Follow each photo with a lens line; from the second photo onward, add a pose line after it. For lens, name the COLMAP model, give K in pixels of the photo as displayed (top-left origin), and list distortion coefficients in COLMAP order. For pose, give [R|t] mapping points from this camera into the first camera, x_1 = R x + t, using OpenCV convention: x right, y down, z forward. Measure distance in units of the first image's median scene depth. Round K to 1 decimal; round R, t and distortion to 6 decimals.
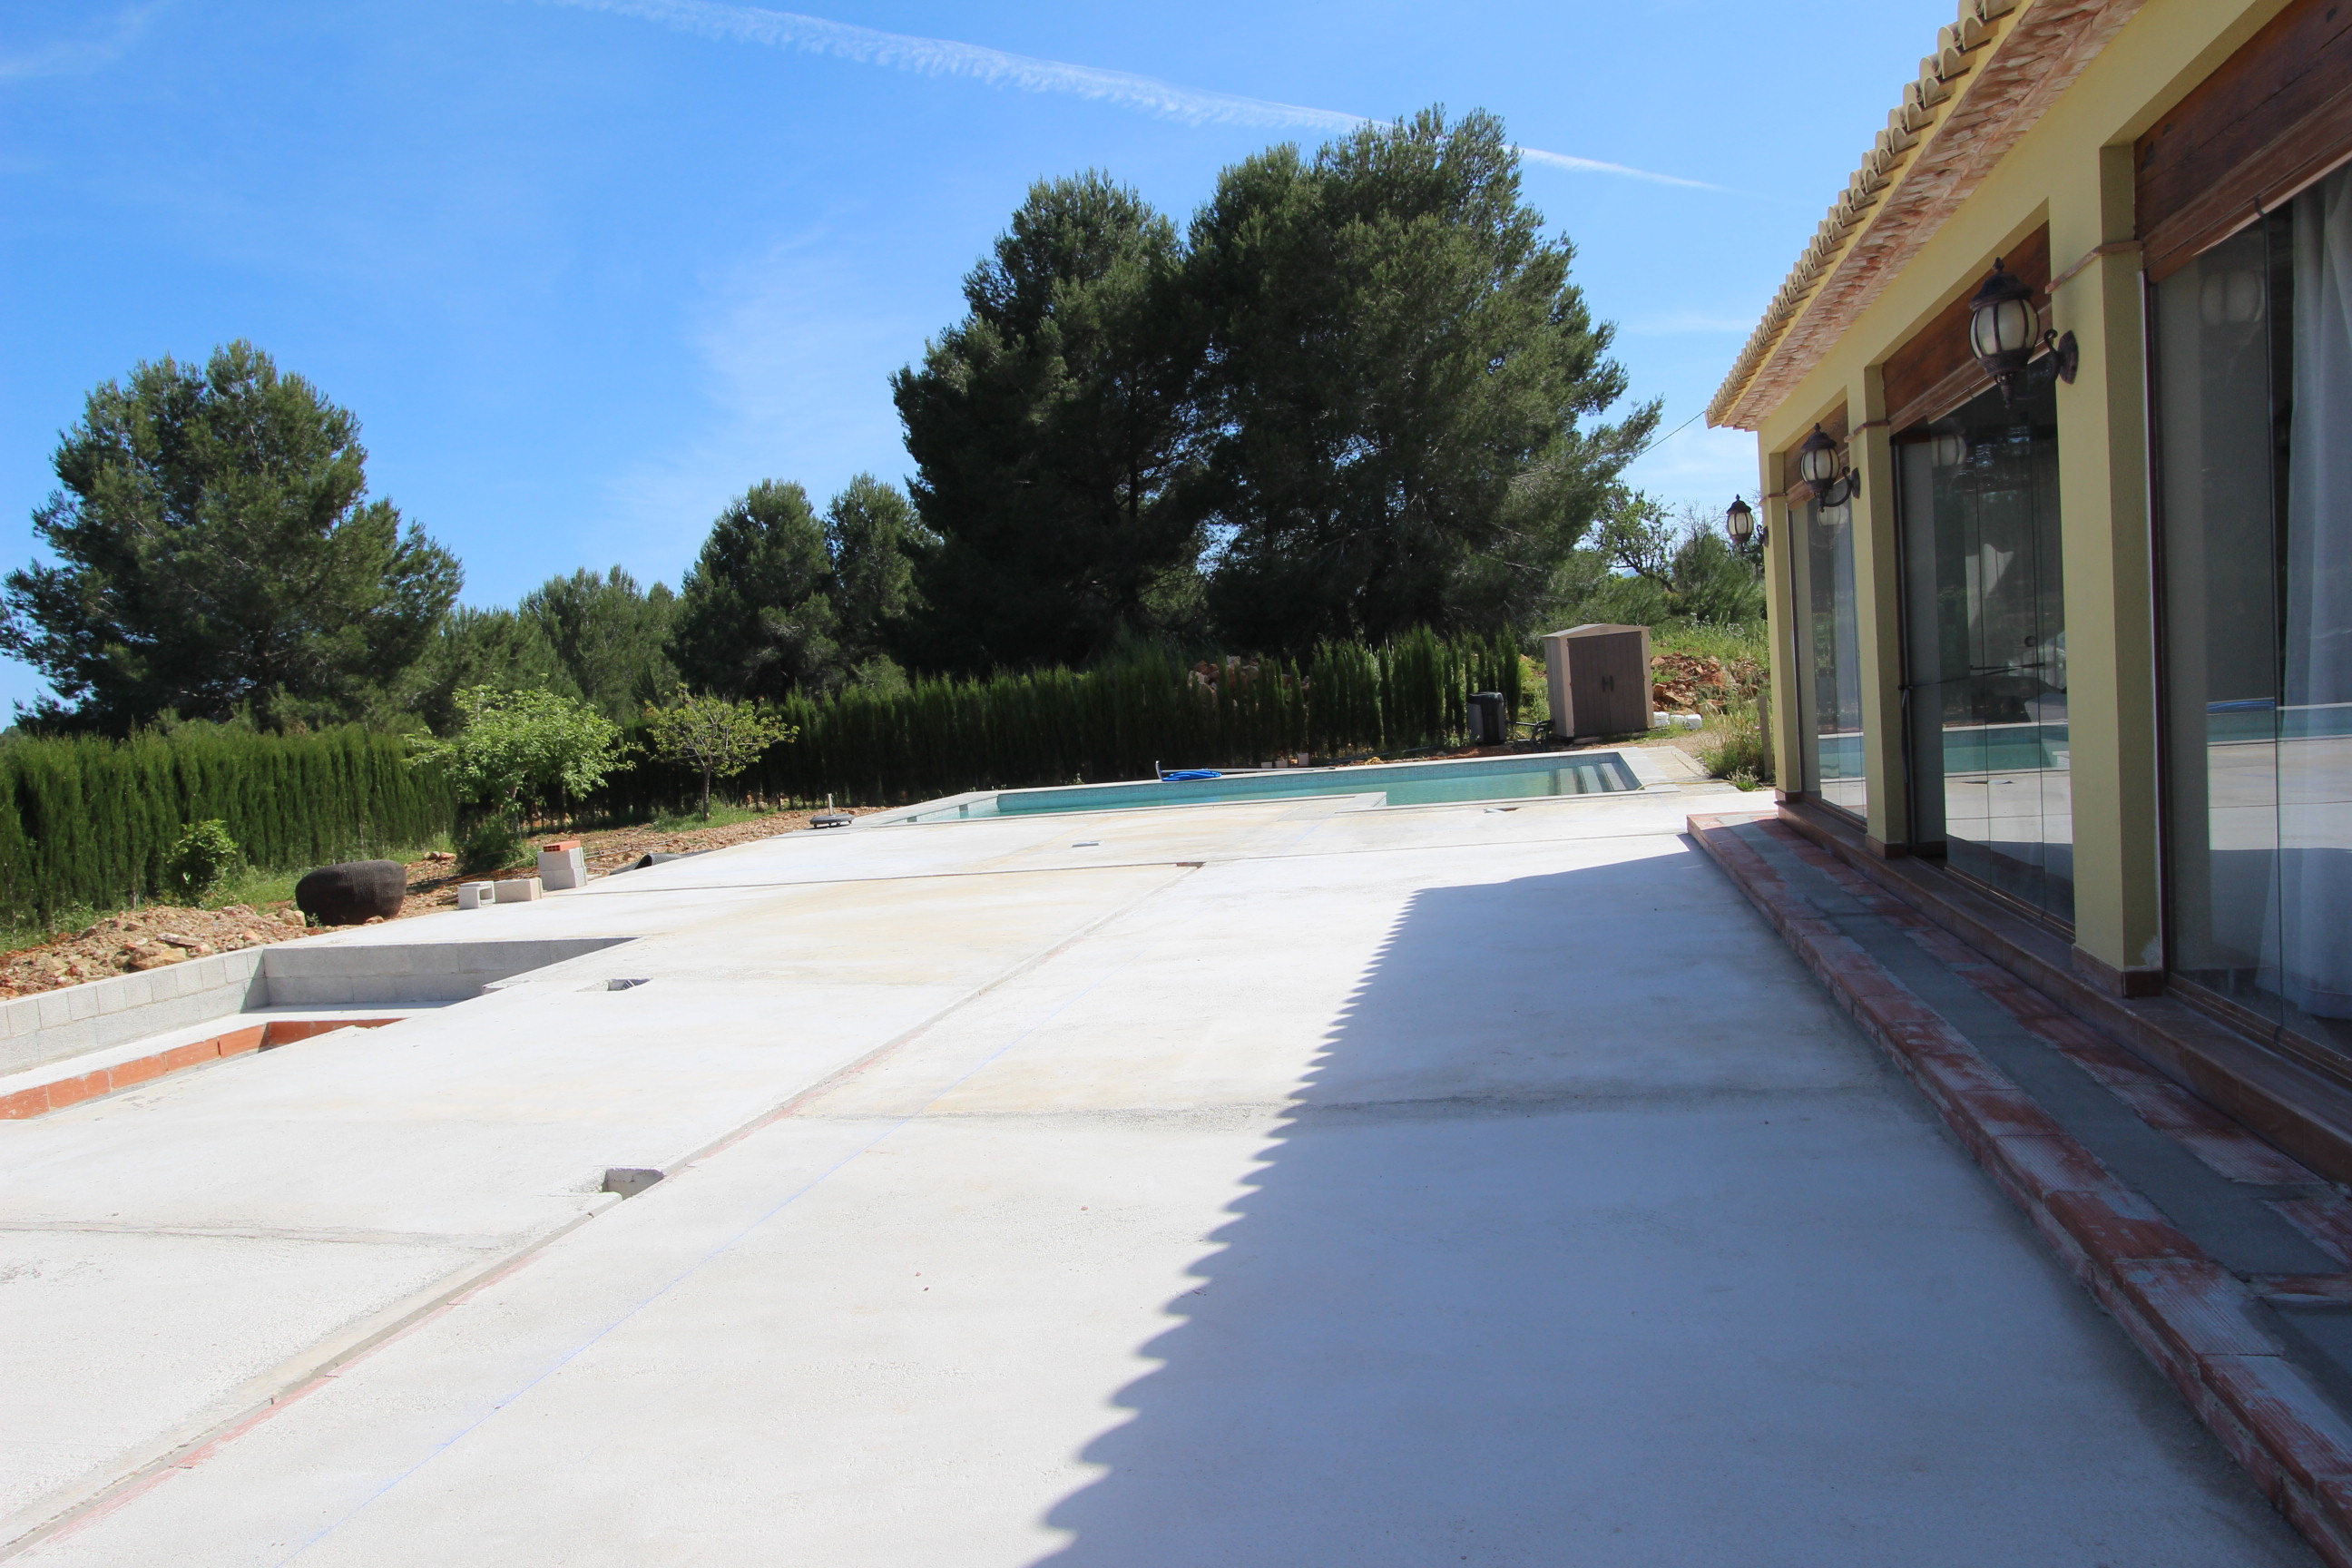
lens RADIAL K [[1476.5, 0, 1174.9], [0, 1476.5, 823.5], [0, 0, 1]] dist [-0.002331, 0.000839]
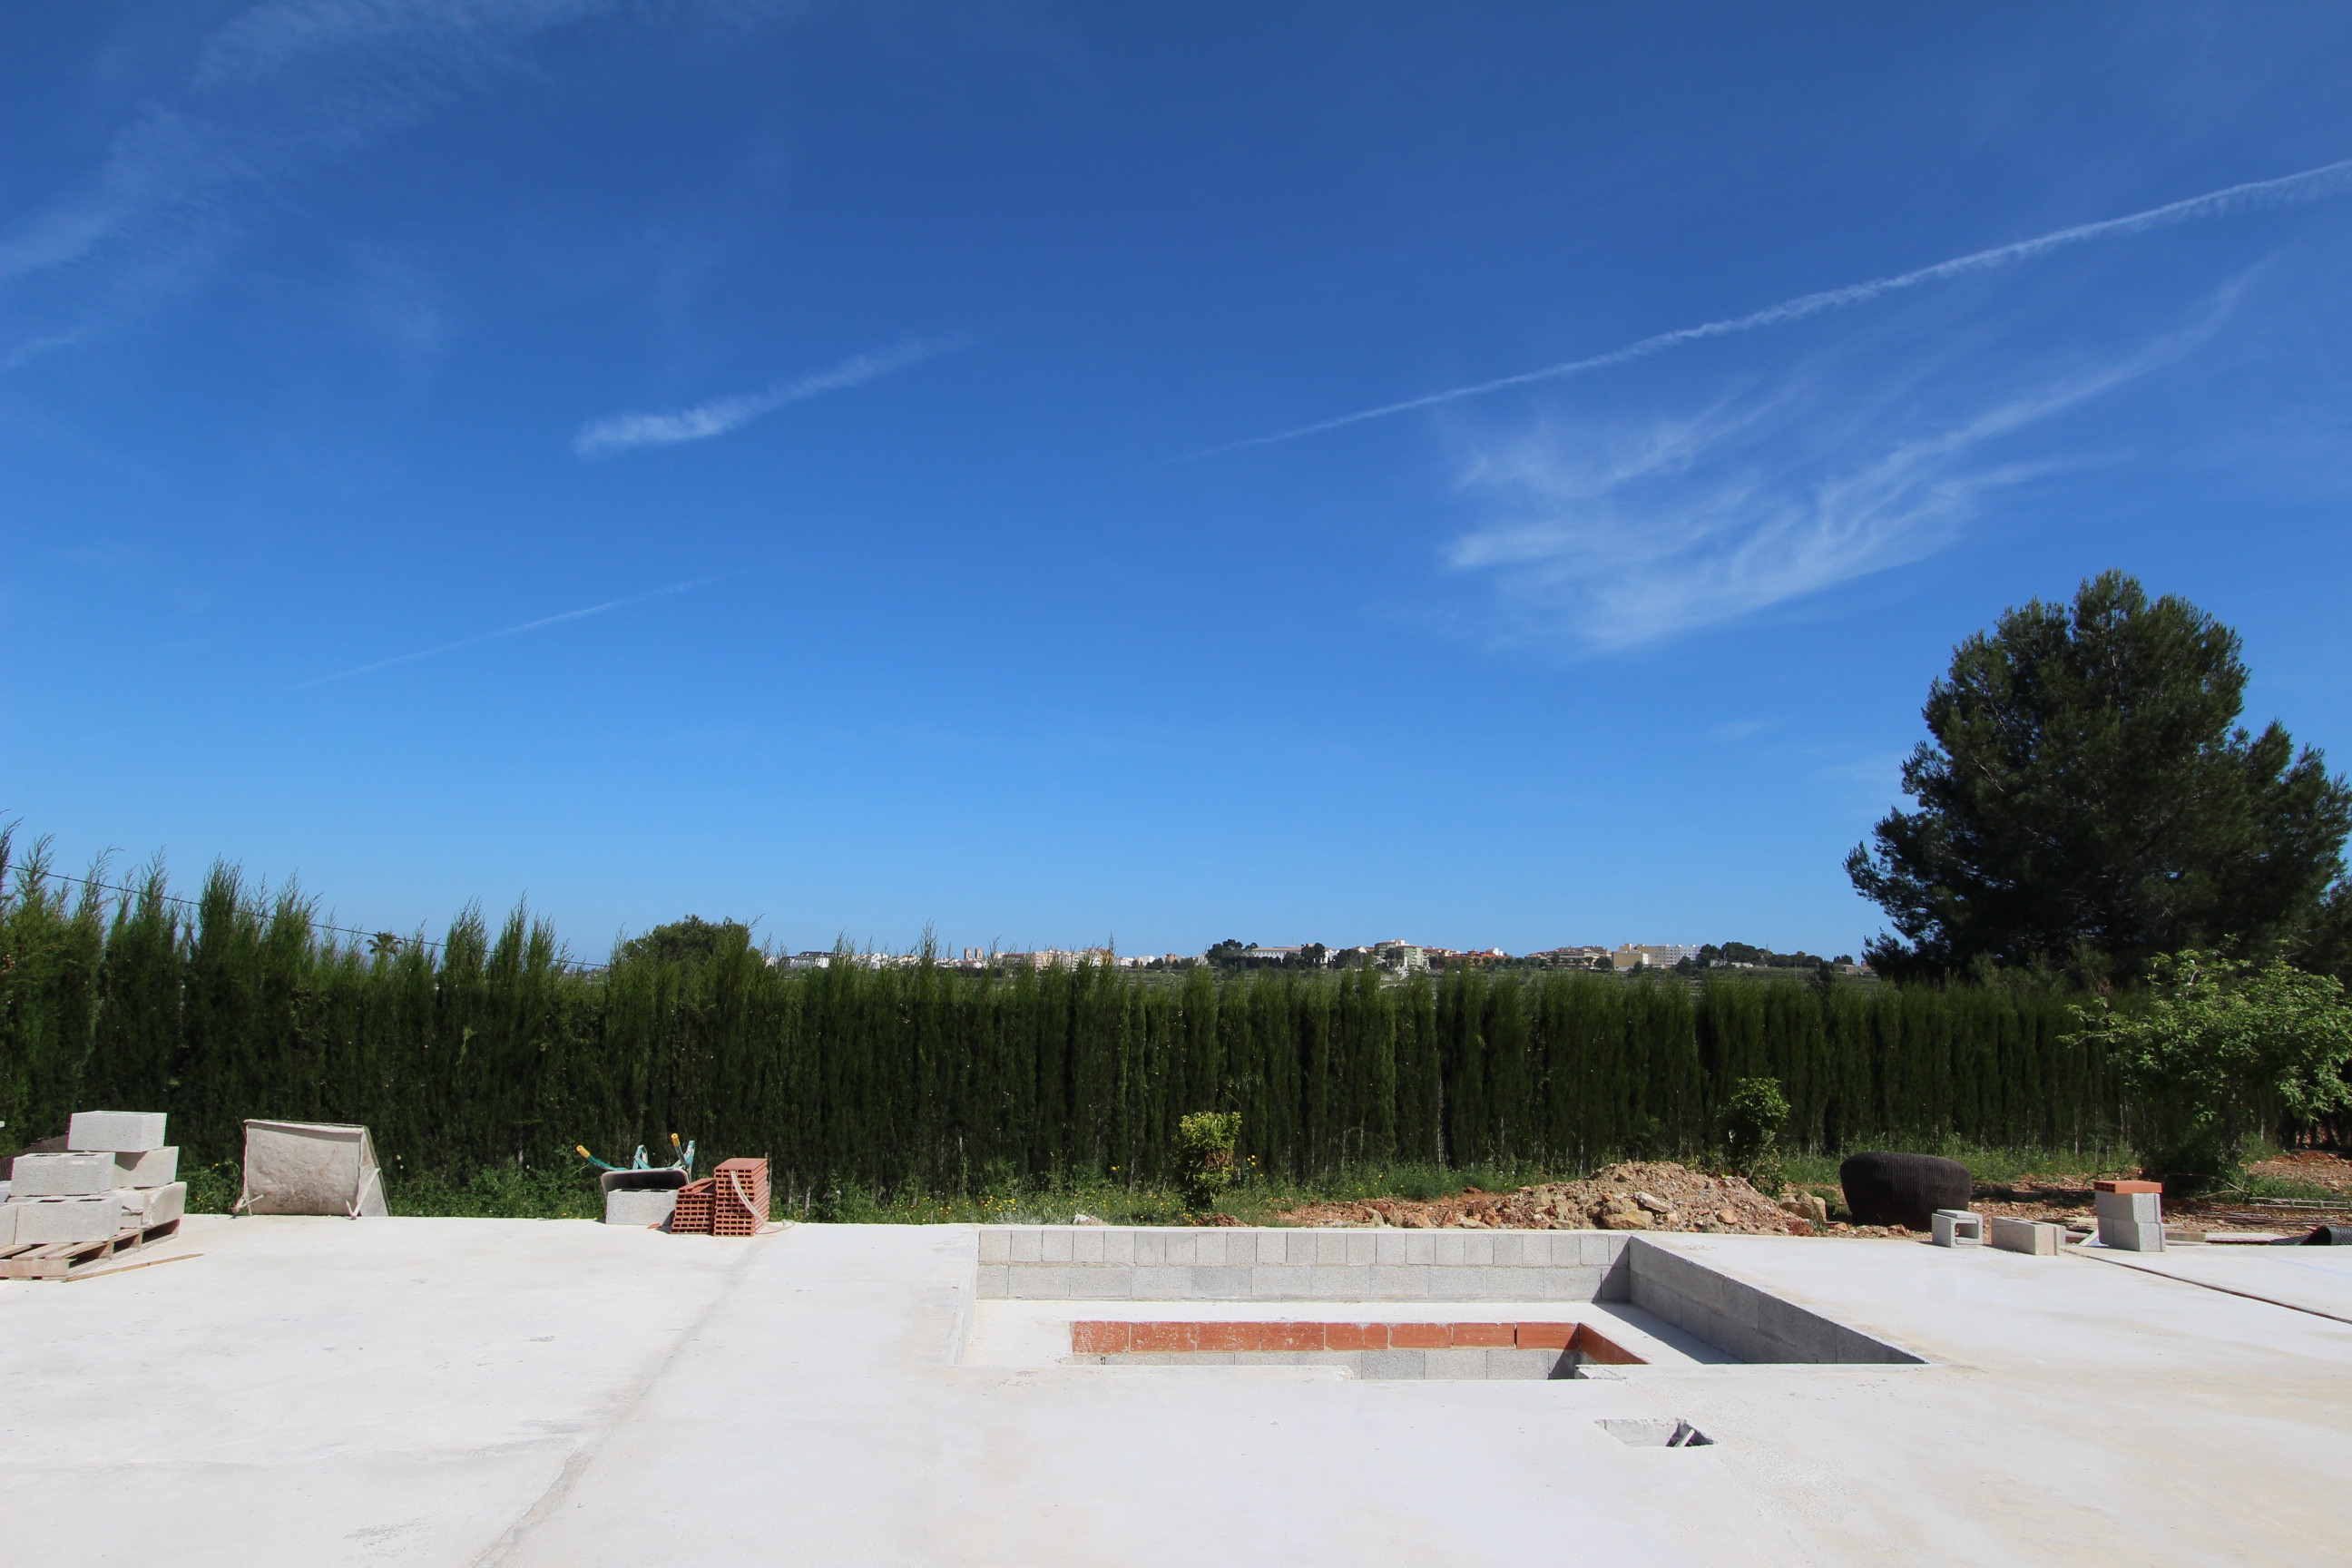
lens RADIAL K [[1476.5, 0, 1174.9], [0, 1476.5, 823.5], [0, 0, 1]] dist [-0.002331, 0.000839]
pose [[0.348054, -0.019428, -0.937273, 0.043799], [-0.134701, 0.988375, -0.070508, -0.022674], [0.927747, 0.150793, 0.341391, 0.161591]]
